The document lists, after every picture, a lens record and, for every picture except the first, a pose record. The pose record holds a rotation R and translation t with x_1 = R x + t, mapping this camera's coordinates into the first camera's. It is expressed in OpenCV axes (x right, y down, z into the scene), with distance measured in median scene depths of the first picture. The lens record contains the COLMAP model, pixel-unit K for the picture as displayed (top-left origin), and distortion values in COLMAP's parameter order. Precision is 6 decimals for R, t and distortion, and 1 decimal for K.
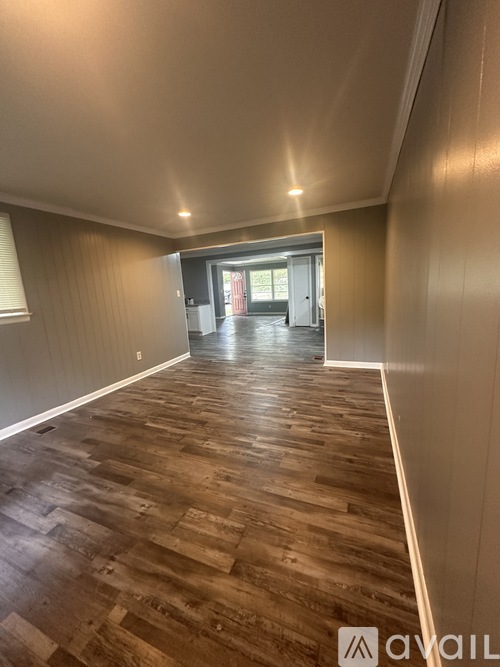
lens RADIAL K [[270.2, 0, 247.1], [0, 270.2, 330.9], [0, 0, 1]] dist [-0.002487, -0.000260]
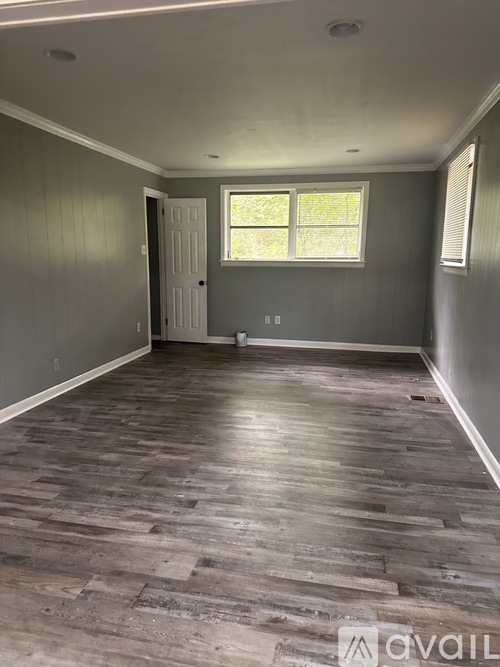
lens RADIAL K [[467.9, 0, 249.8], [0, 467.9, 334.9], [0, 0, 1]] dist [0.003962, 0.000238]
pose [[-0.979643, 0.081846, -0.183303, 0.051604], [0.016787, 0.943314, 0.331476, -0.319111], [0.200042, 0.321651, -0.925486, 2.070849]]
